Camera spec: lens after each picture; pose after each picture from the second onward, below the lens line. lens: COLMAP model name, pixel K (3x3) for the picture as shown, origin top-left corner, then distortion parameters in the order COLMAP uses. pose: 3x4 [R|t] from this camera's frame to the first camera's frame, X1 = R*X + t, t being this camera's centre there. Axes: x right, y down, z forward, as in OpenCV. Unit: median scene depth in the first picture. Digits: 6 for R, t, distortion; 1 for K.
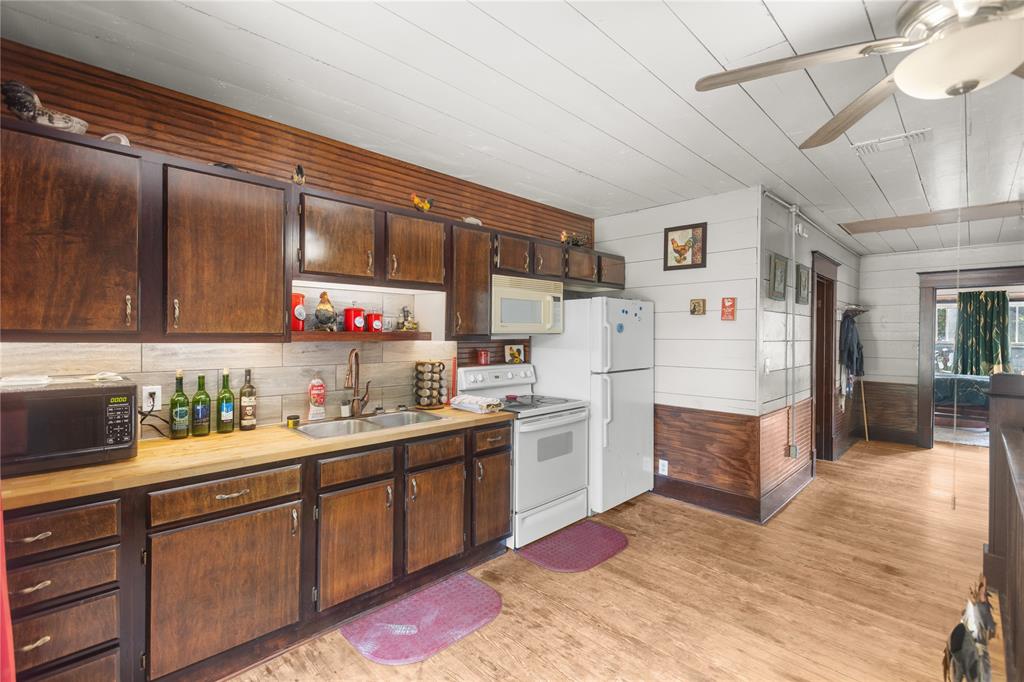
lens RADIAL K [[461.2, 0, 508.1], [0, 461.2, 338.3], [0, 0, 1]] dist [0.001831, 0.000030]
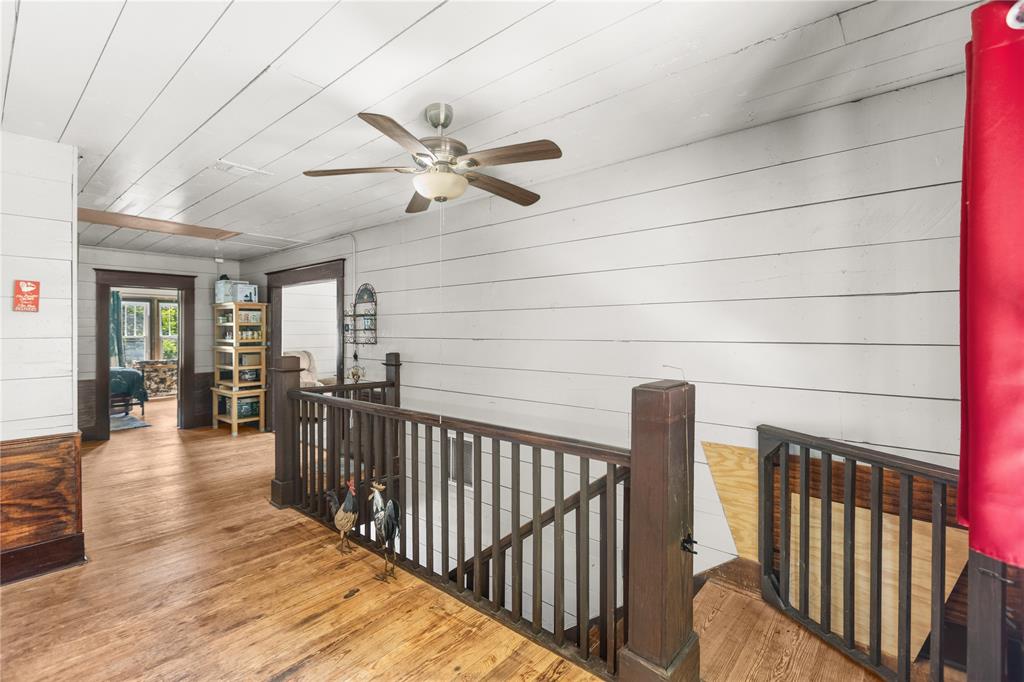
lens RADIAL K [[461.2, 0, 508.0], [0, 461.2, 334.6], [0, 0, 1]] dist [0.001831, 0.000030]
pose [[-0.083080, -0.013410, 0.996453, -0.389959], [0.009160, 0.999857, 0.014219, -0.007335], [-0.996501, 0.010309, -0.082945, 0.374975]]
